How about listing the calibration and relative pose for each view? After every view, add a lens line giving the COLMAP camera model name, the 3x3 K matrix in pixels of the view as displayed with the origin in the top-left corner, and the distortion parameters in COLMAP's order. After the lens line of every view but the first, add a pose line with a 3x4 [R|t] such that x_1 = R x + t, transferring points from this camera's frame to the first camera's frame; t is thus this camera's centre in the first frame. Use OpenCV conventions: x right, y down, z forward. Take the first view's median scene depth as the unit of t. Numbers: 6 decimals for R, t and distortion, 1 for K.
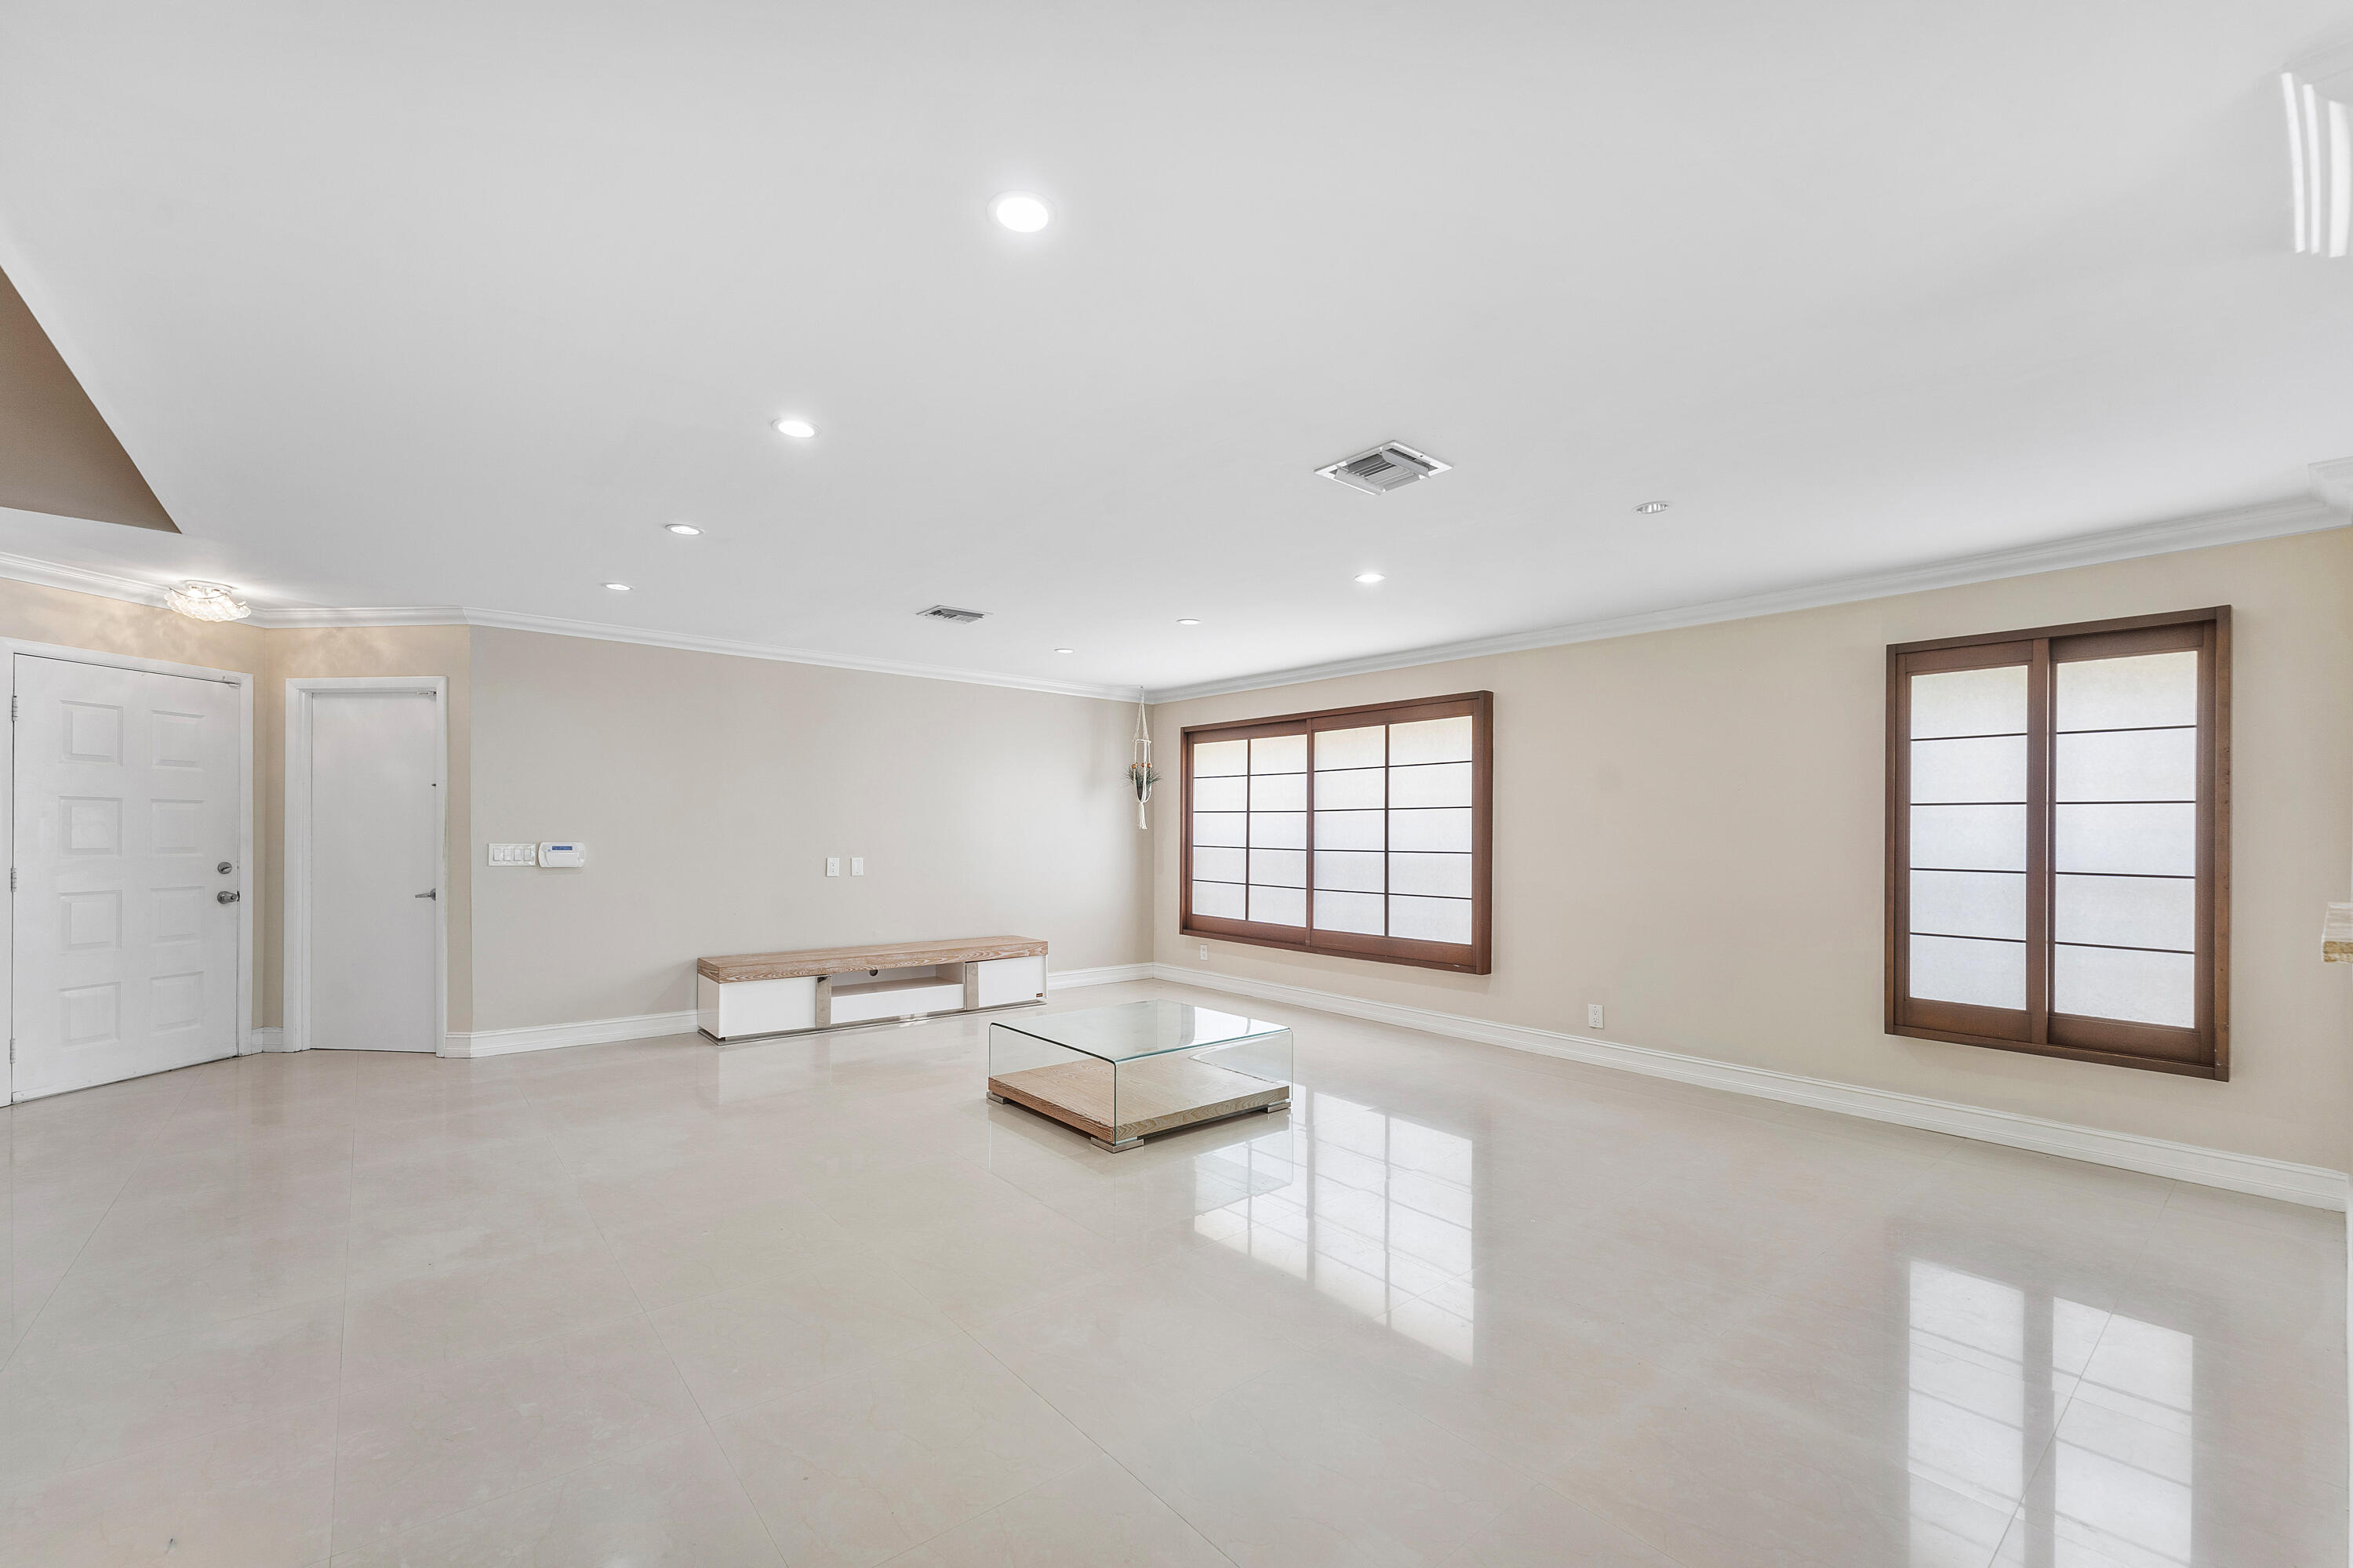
lens RADIAL K [[965.5, 0, 1177.2], [0, 965.5, 814.1], [0, 0, 1]] dist [0.001032, 0.000231]
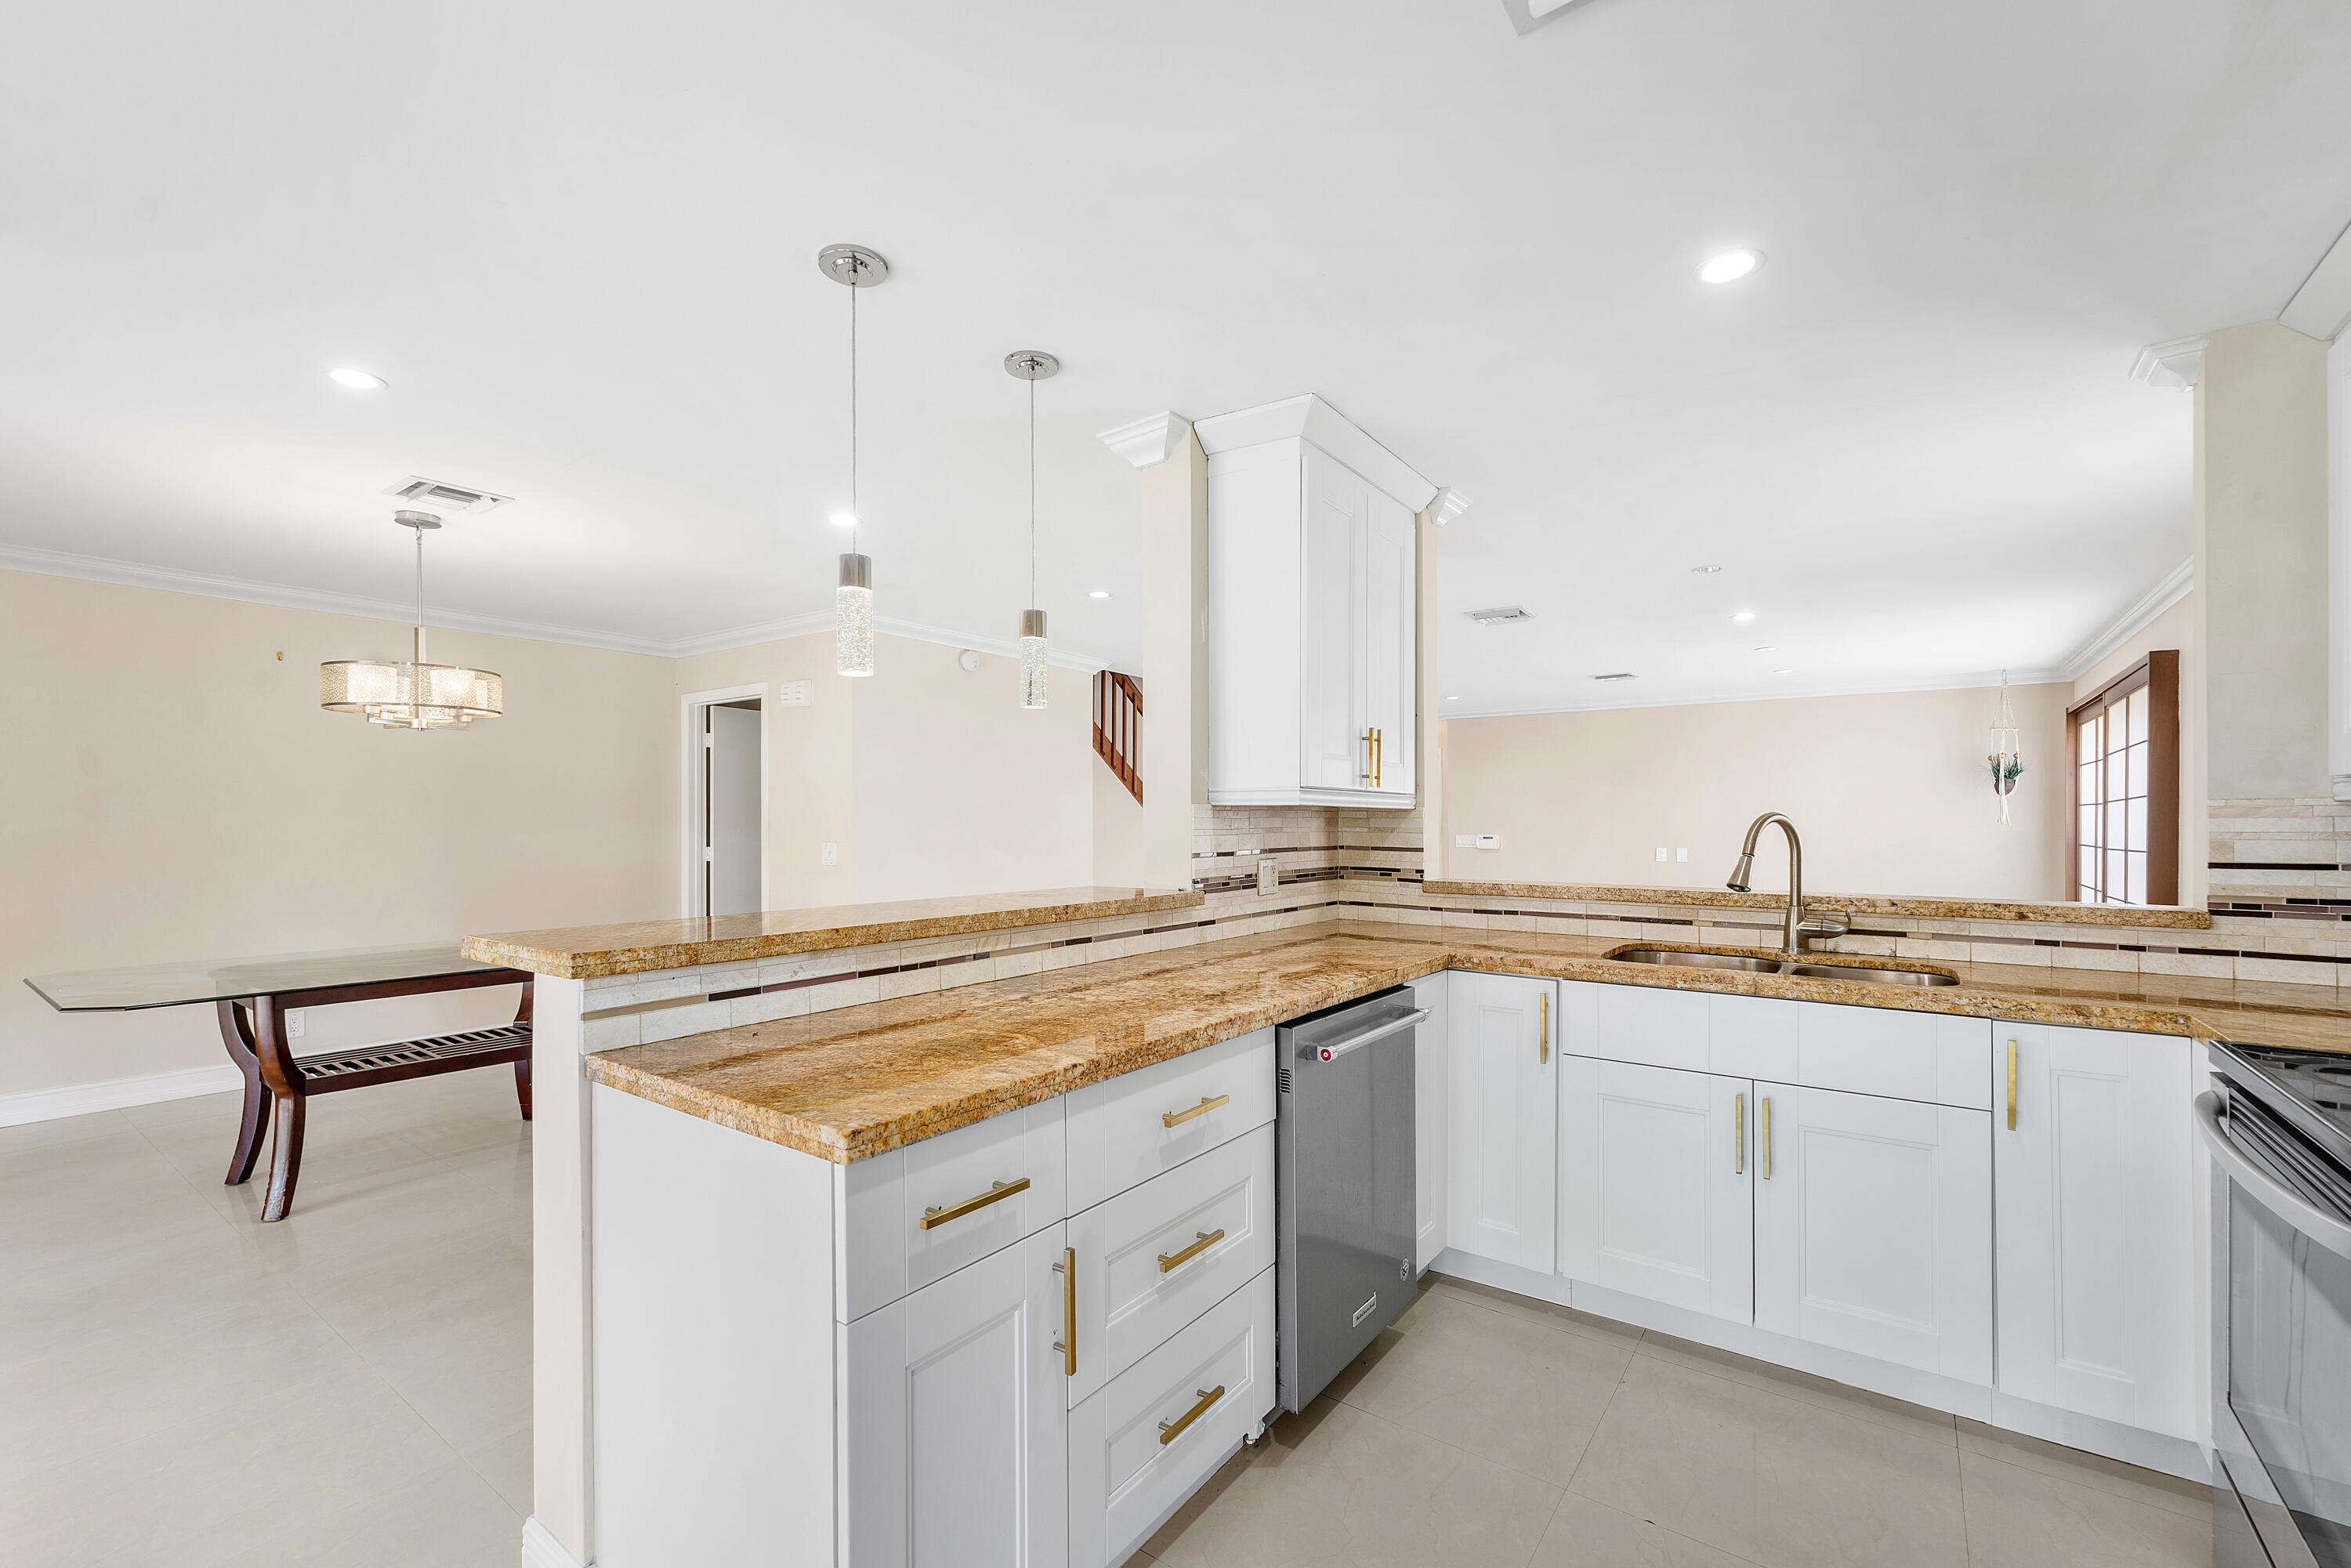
lens RADIAL K [[974.2, 0, 1163.2], [0, 974.2, 818.1], [0, 0, 1]] dist [0.002031, 0.000069]
pose [[0.247723, -0.012500, -0.968750, 0.942599], [0.015603, 0.999839, -0.008912, 0.005731], [0.968705, -0.012908, 0.247878, -0.009455]]
